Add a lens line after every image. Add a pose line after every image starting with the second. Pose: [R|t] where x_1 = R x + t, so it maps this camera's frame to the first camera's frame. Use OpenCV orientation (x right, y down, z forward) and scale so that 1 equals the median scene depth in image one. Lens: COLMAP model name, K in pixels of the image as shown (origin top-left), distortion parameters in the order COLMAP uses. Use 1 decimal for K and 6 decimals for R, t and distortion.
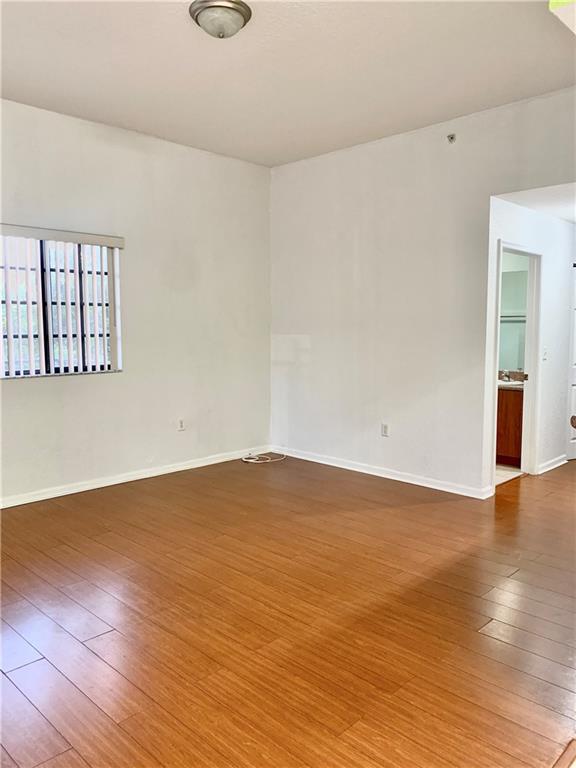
lens RADIAL K [[600.9, 0, 289.6], [0, 600.9, 383.7], [0, 0, 1]] dist [0.005009, 0.003699]
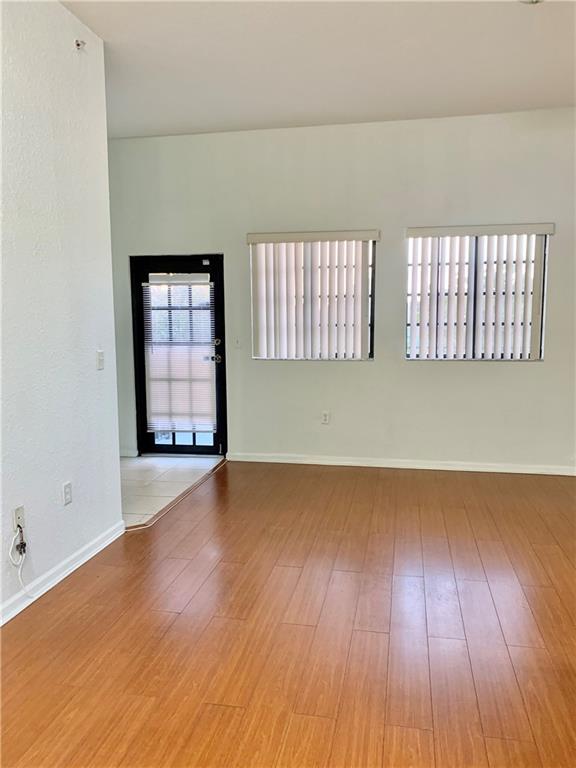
lens RADIAL K [[600.9, 0, 288.2], [0, 600.9, 386.2], [0, 0, 1]] dist [0.005009, 0.003699]
pose [[0.554138, 0.098654, -0.826559, 0.376991], [-0.077184, 0.994764, 0.066985, -0.016978], [0.828839, 0.026678, 0.558851, 0.138002]]
